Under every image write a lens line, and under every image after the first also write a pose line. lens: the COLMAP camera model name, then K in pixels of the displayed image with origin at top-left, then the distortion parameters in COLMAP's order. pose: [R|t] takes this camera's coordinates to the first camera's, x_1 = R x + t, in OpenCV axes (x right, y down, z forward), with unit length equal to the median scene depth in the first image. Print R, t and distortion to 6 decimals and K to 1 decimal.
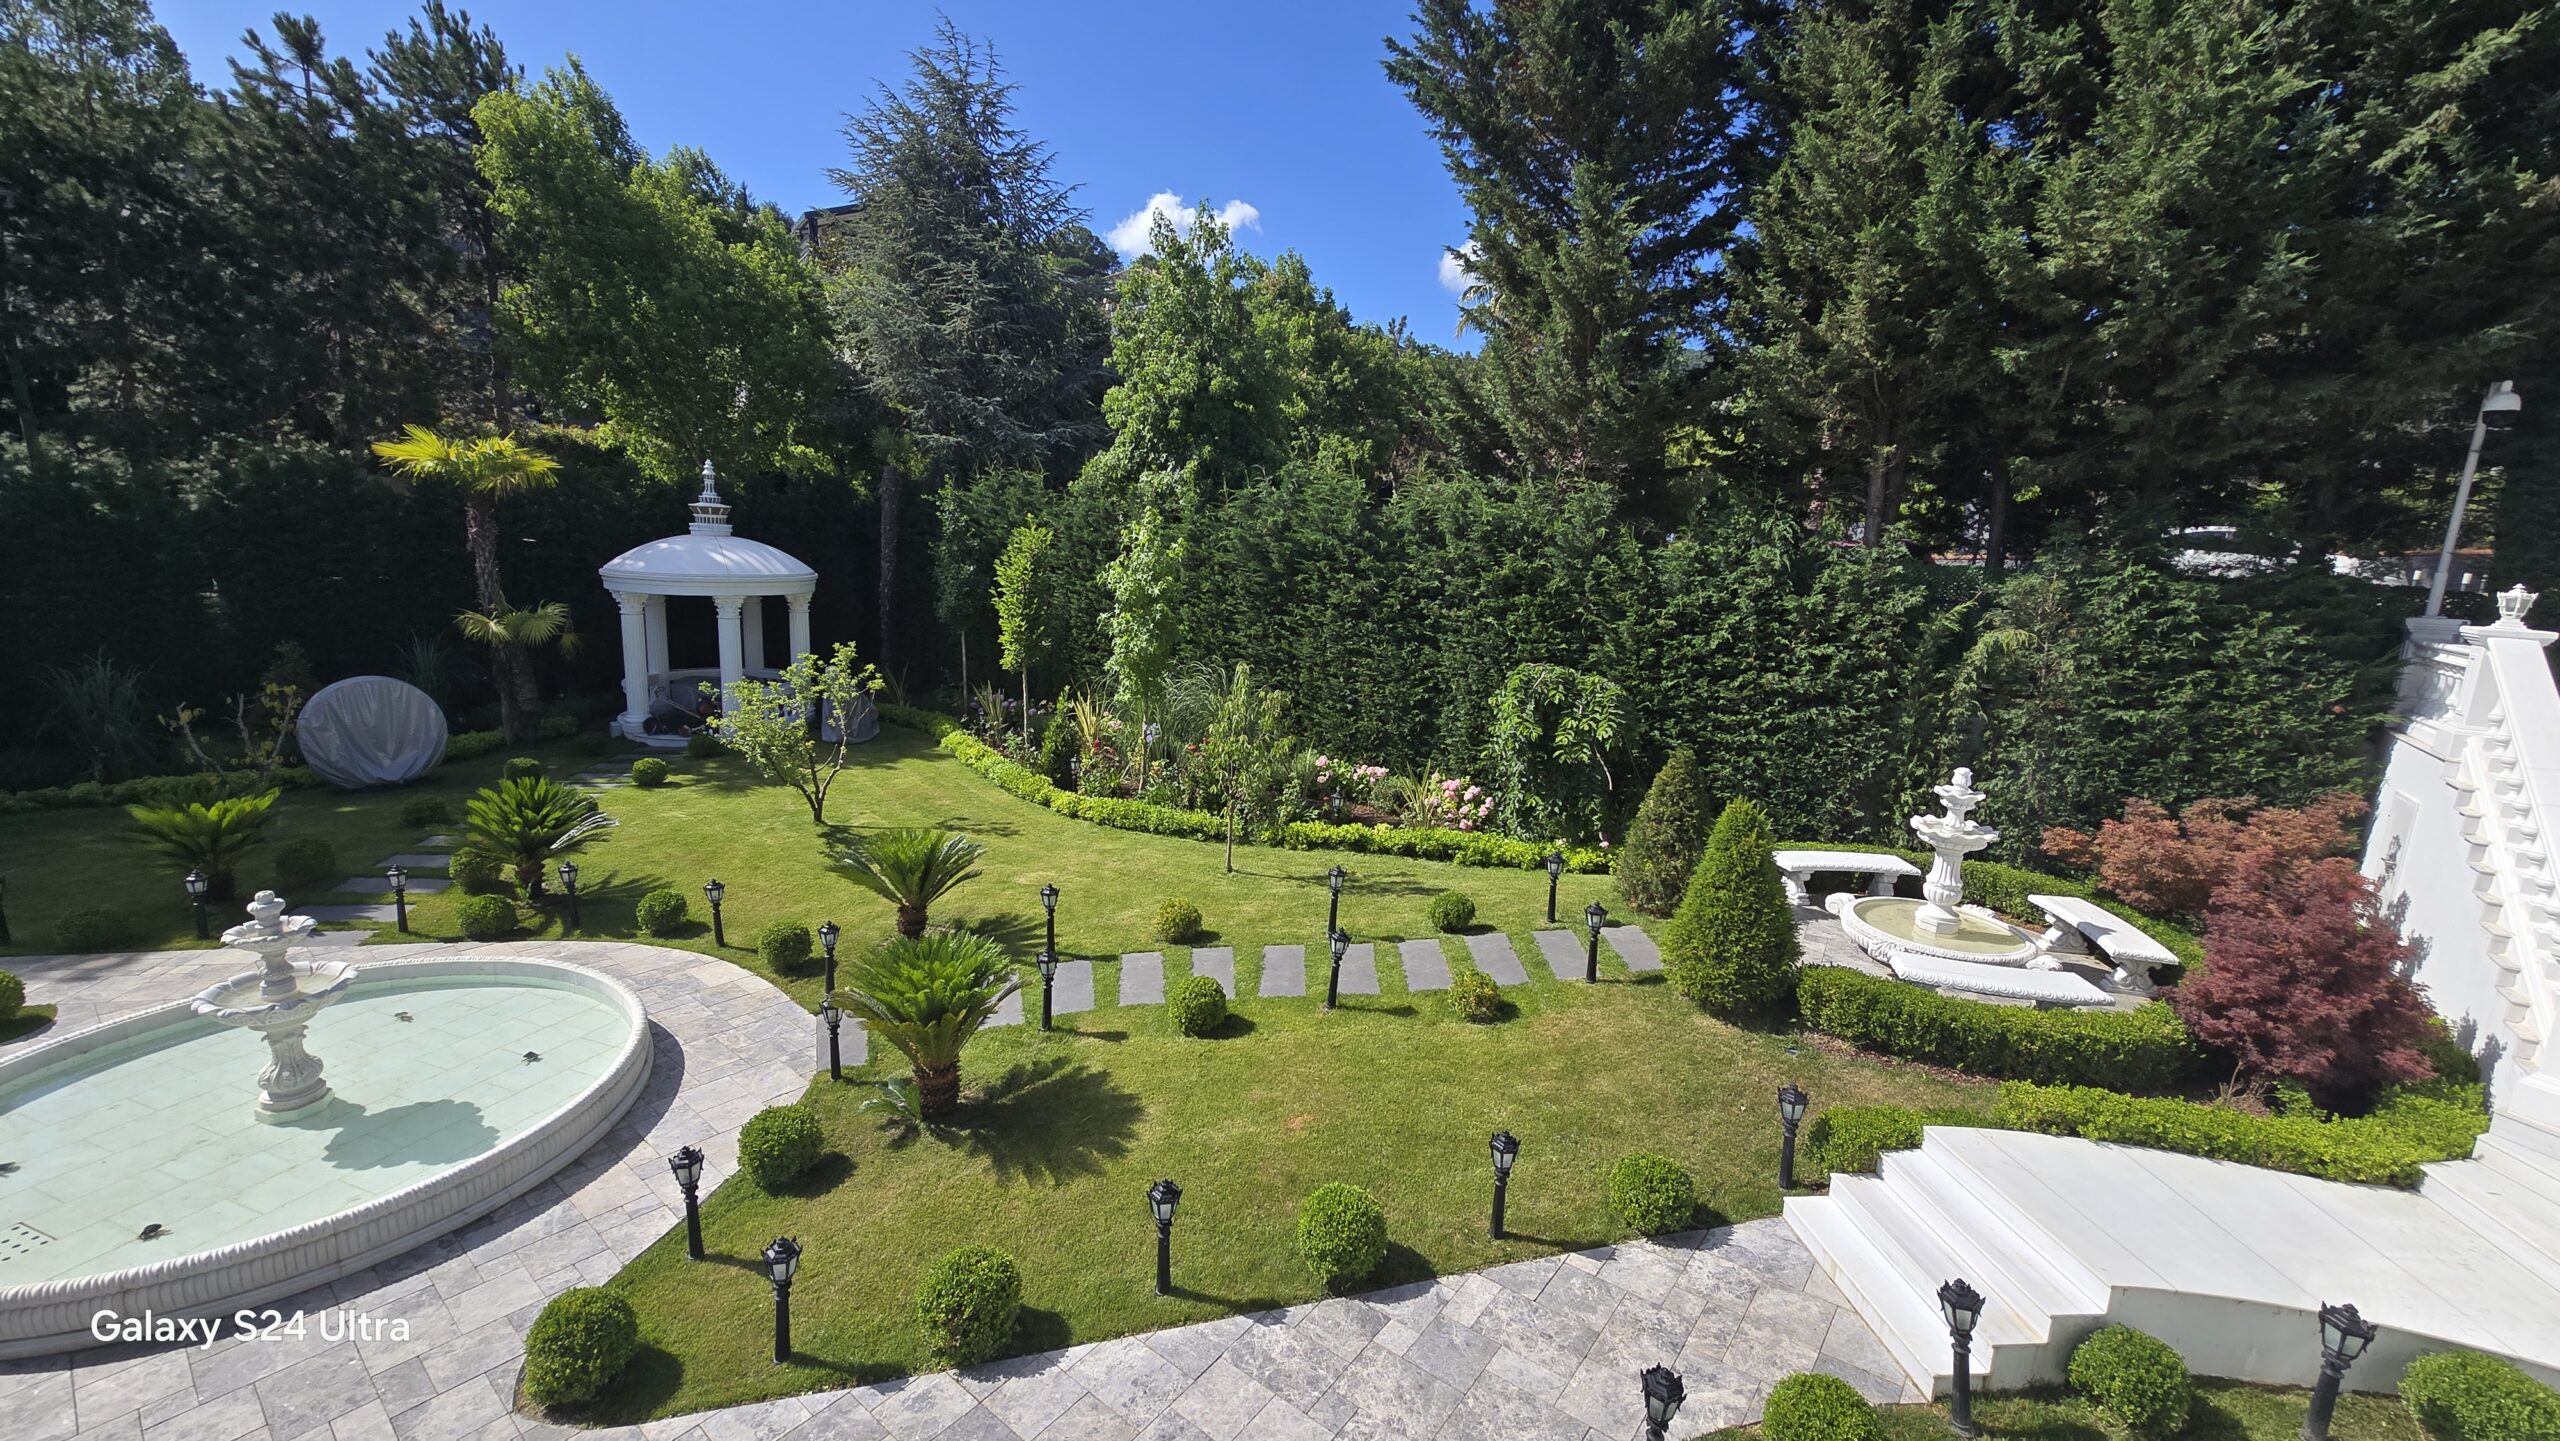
lens RADIAL K [[1019.3, 0, 1275.2], [0, 1019.3, 712.5], [0, 0, 1]] dist [-0.000785, -0.000157]
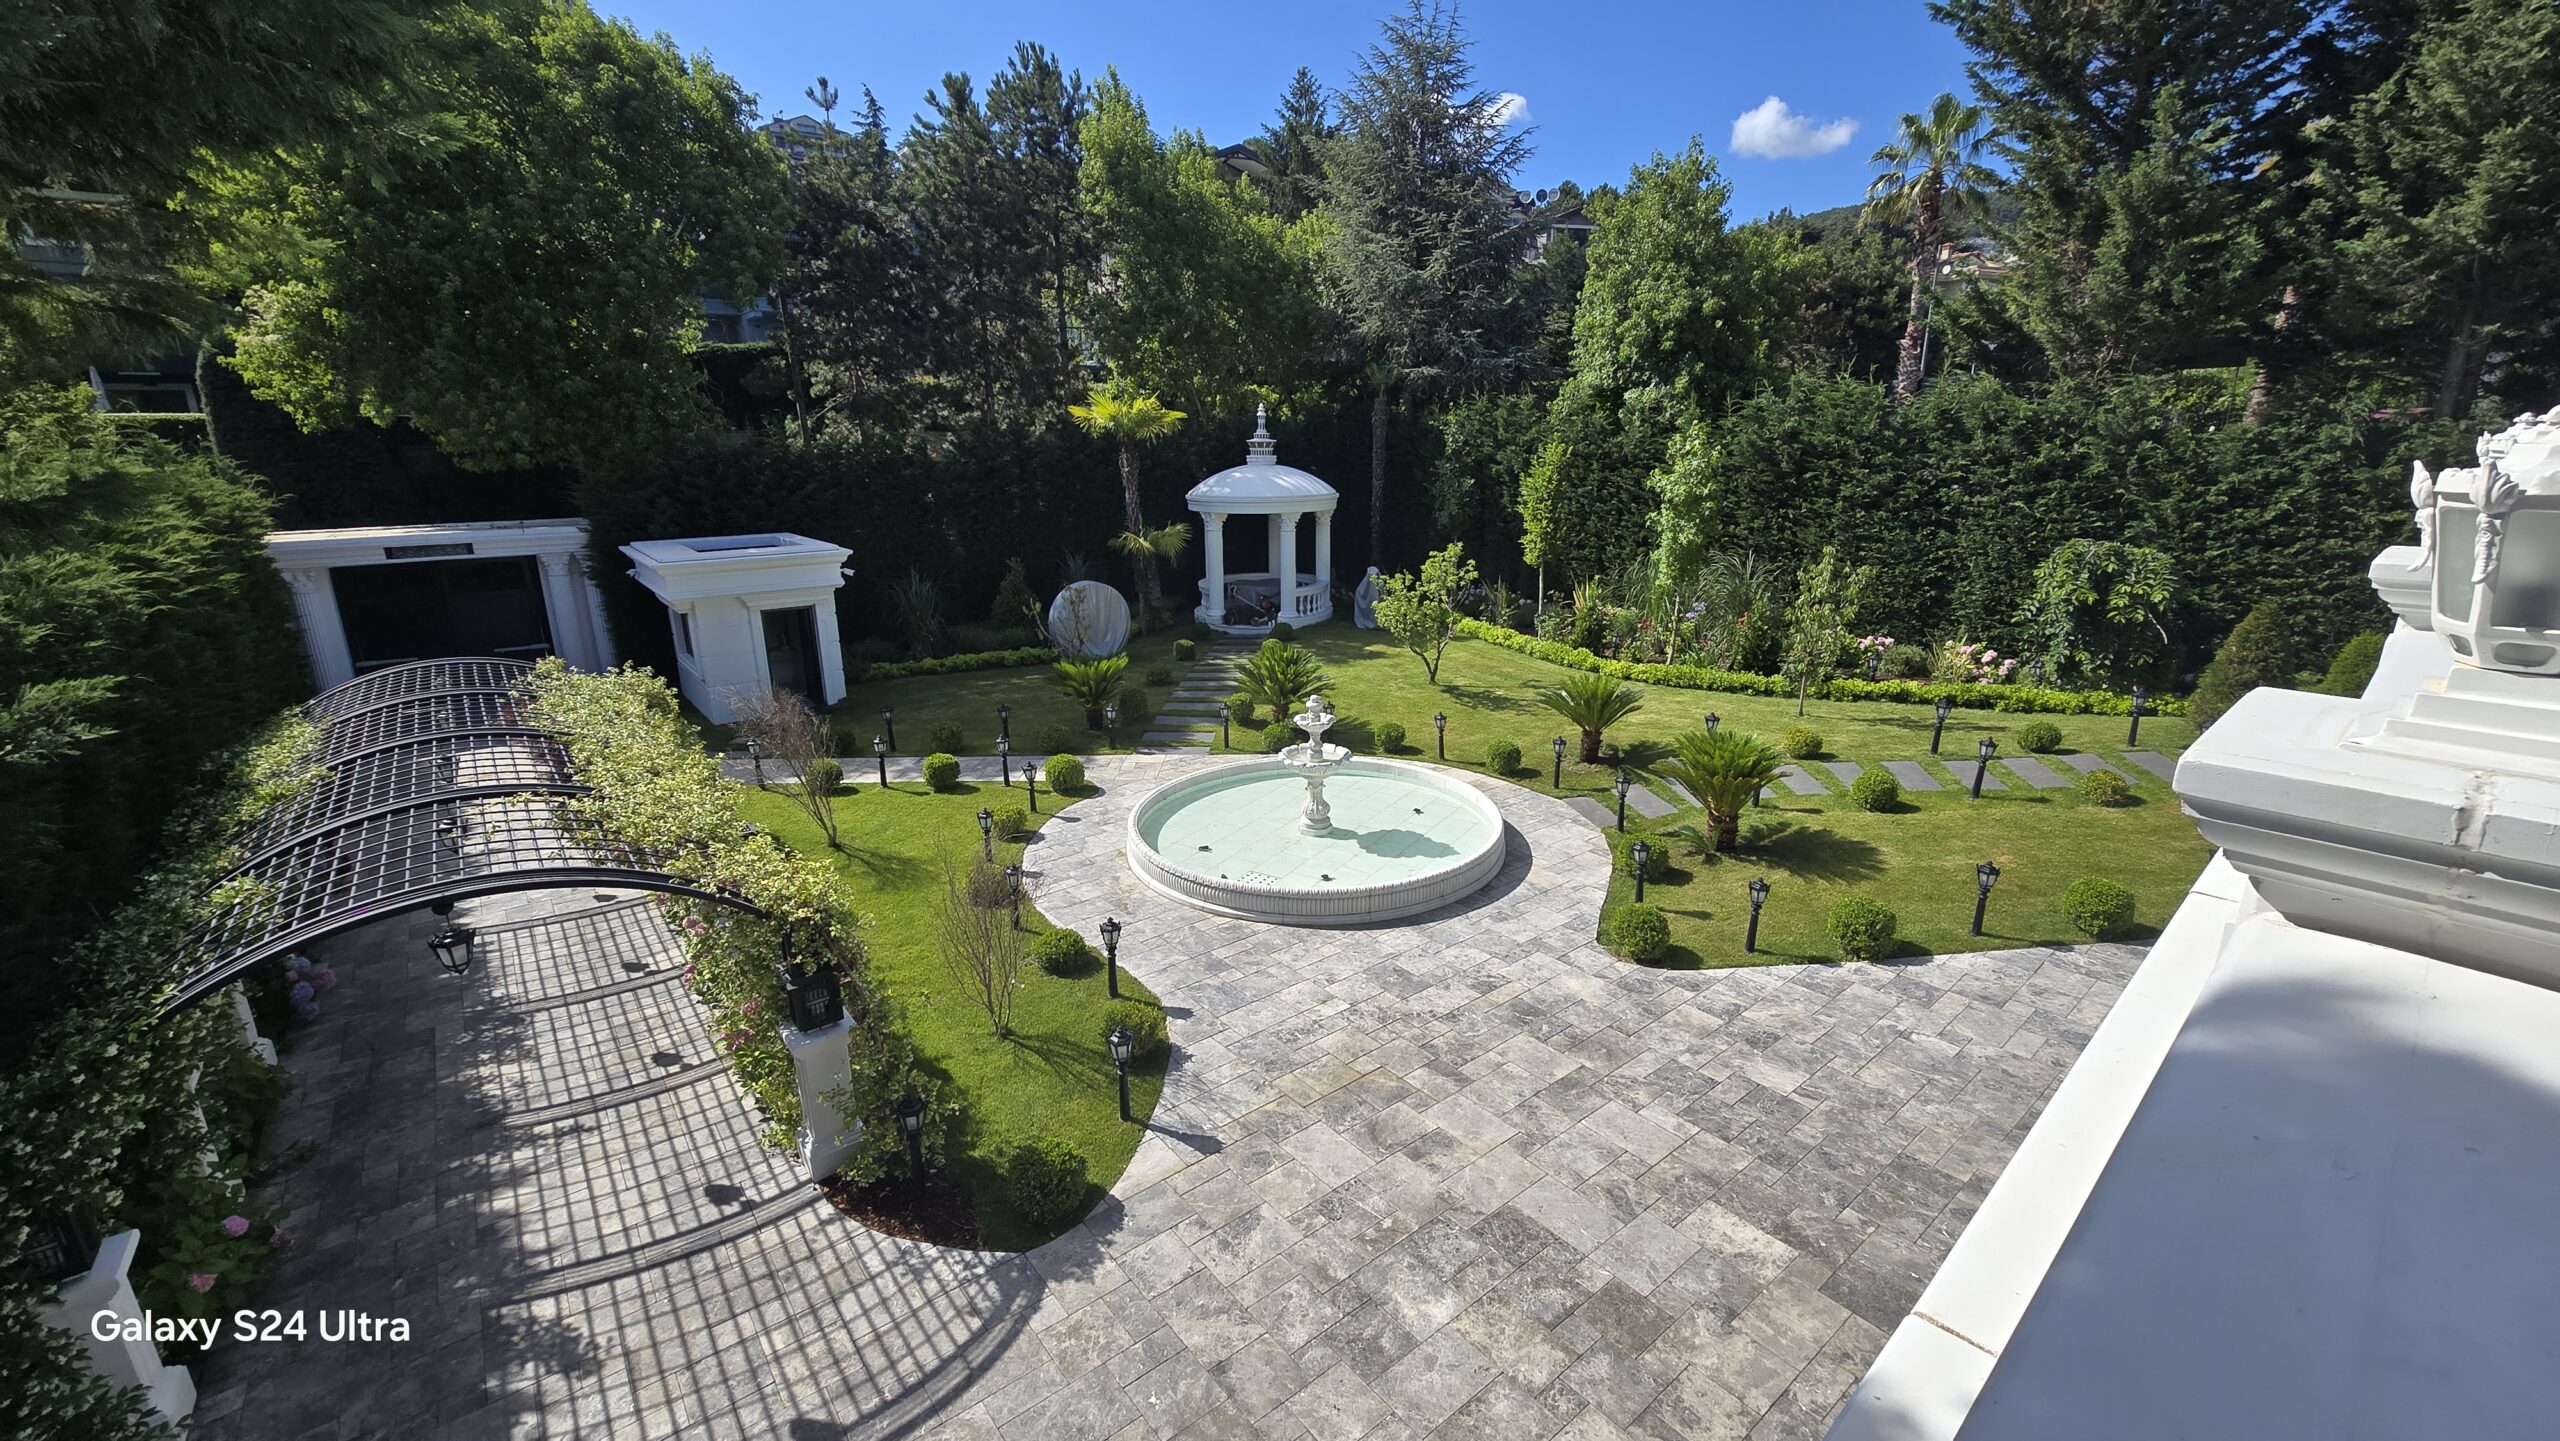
lens RADIAL K [[1014.6, 0, 1291.1], [0, 1014.6, 713.0], [0, 0, 1]] dist [-0.001068, -0.000036]
pose [[0.976438, 0.001481, -0.215794, -0.346275], [0.017163, 0.996276, 0.084499, 0.033531], [0.215115, -0.086212, 0.972776, -0.308980]]
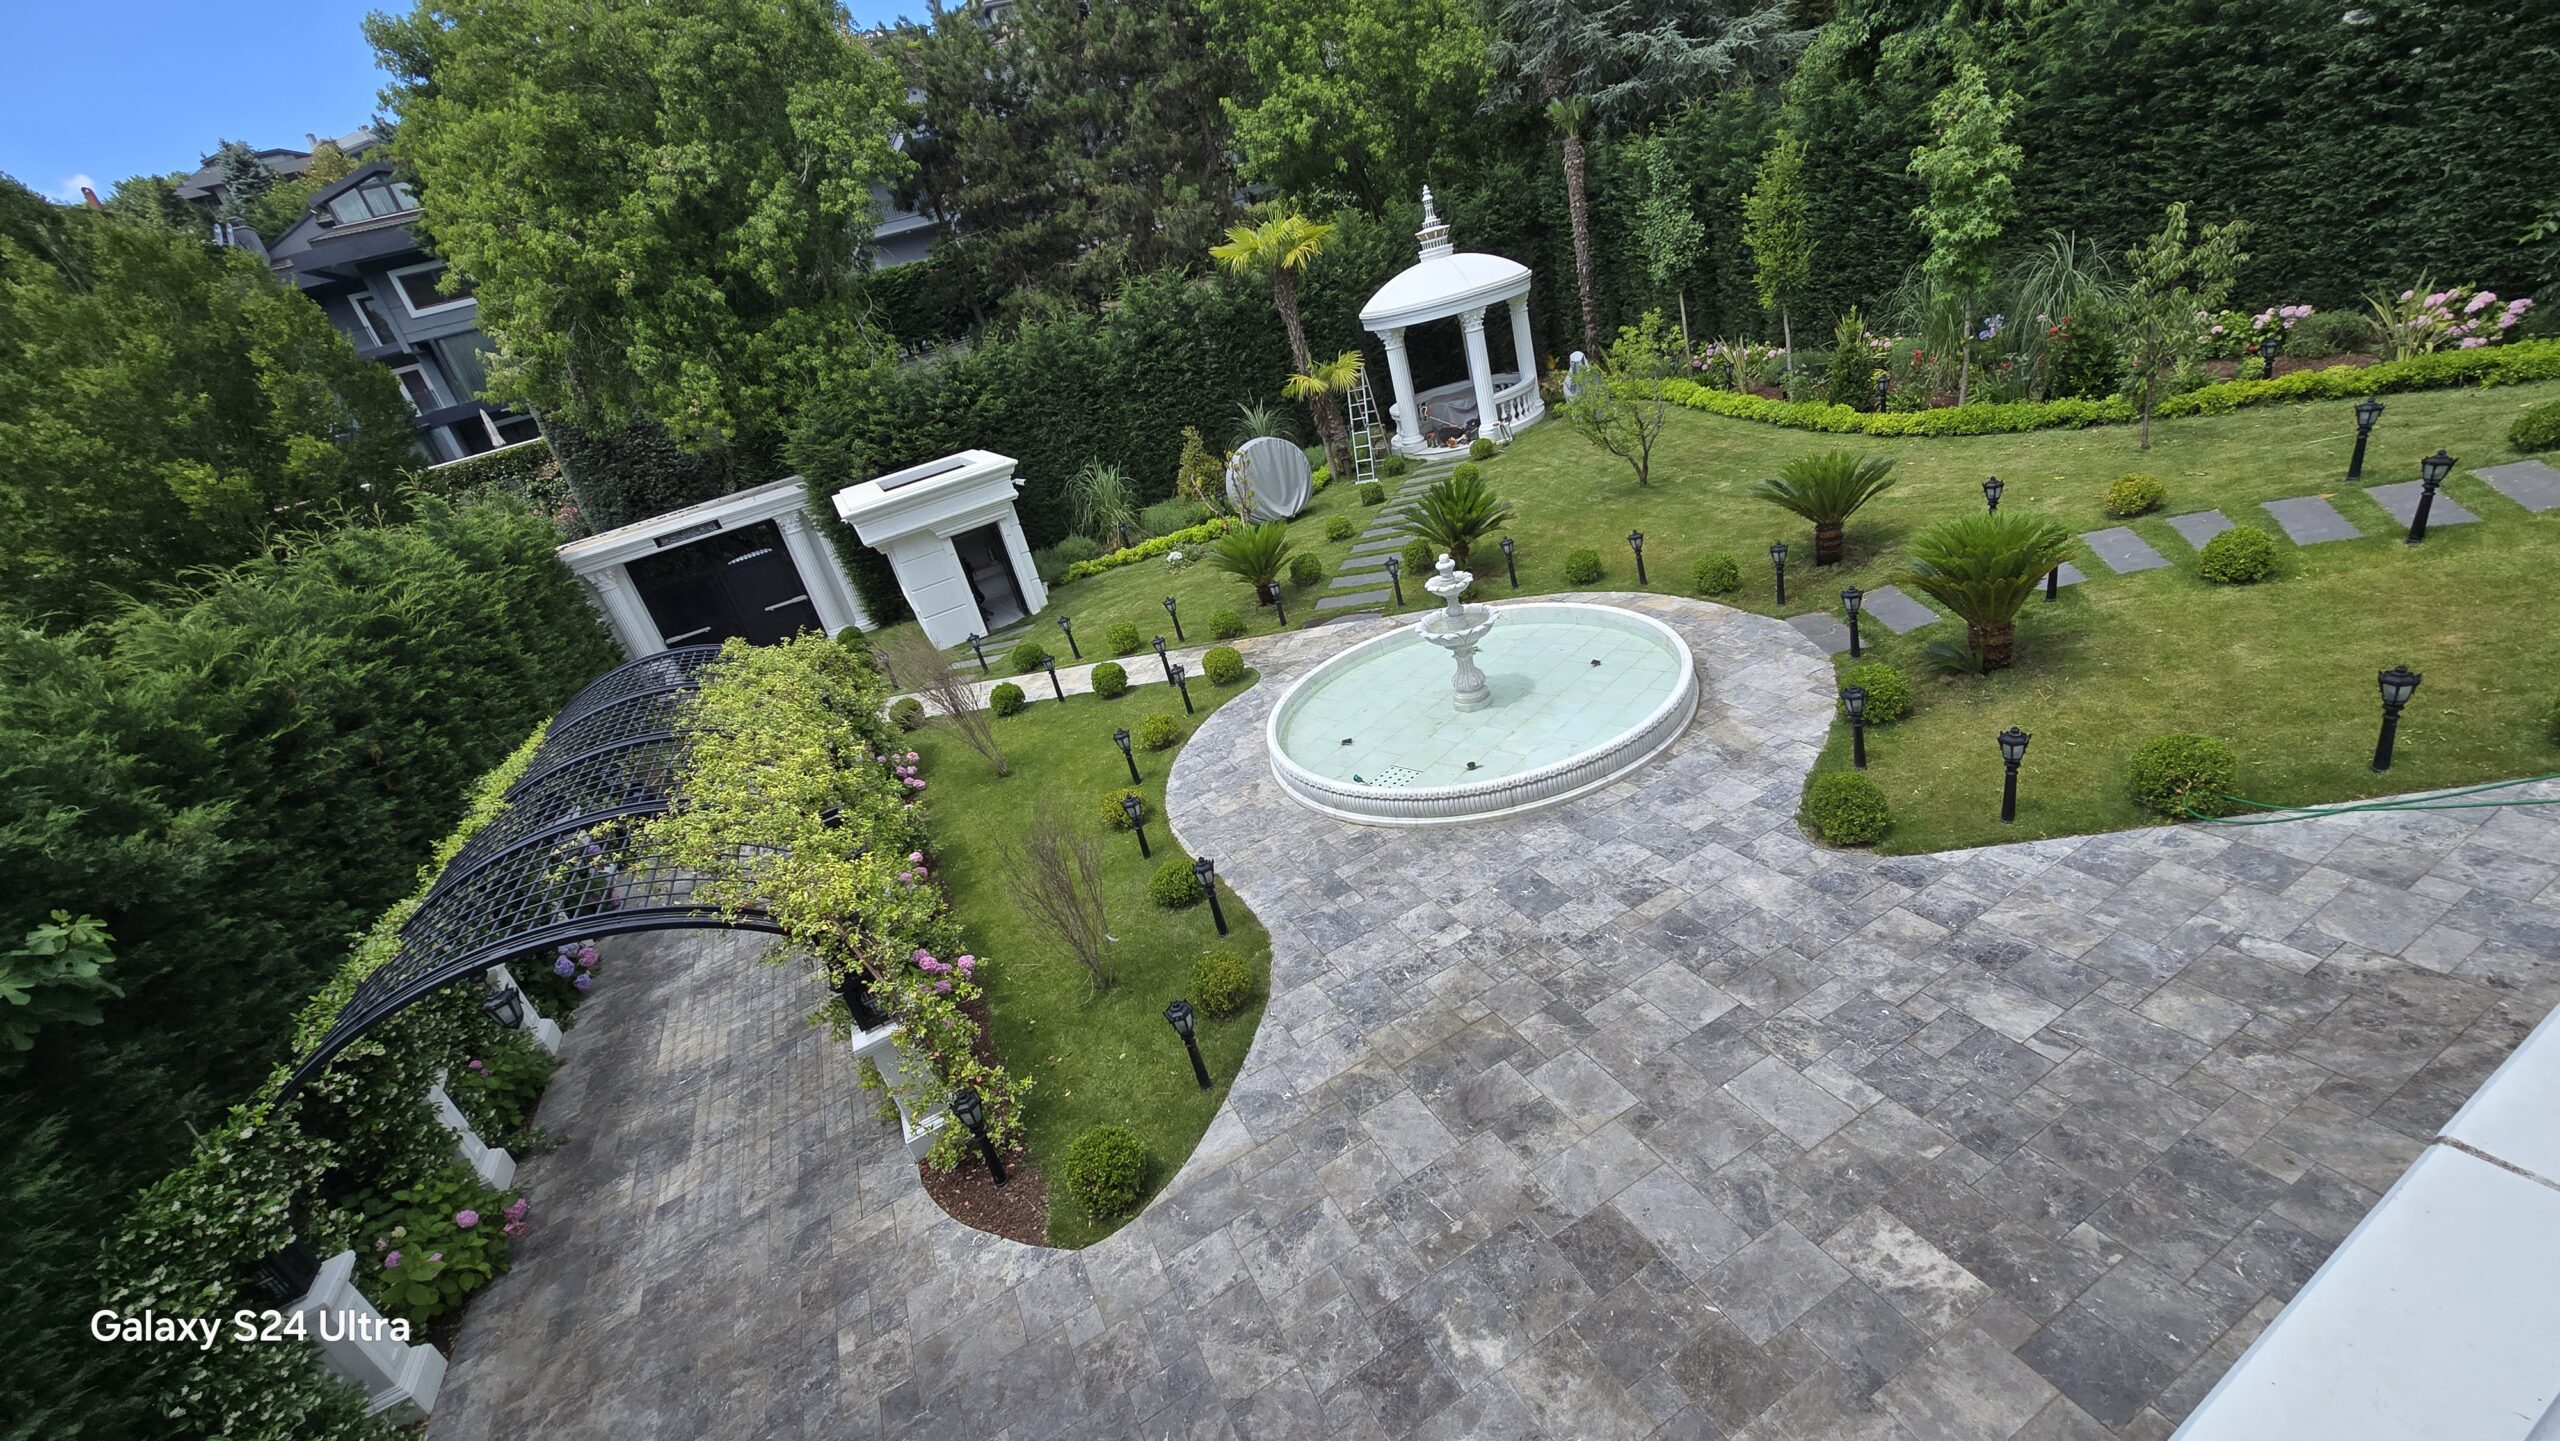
lens RADIAL K [[1024.0, 0, 1306.5], [0, 1024.0, 700.7], [0, 0, 1]] dist [-0.009291, 0.005177]
pose [[0.868785, -0.077181, -0.489137, -0.243534], [0.209343, 0.952414, 0.221546, 0.007862], [0.448762, -0.294873, 0.843601, -0.174793]]
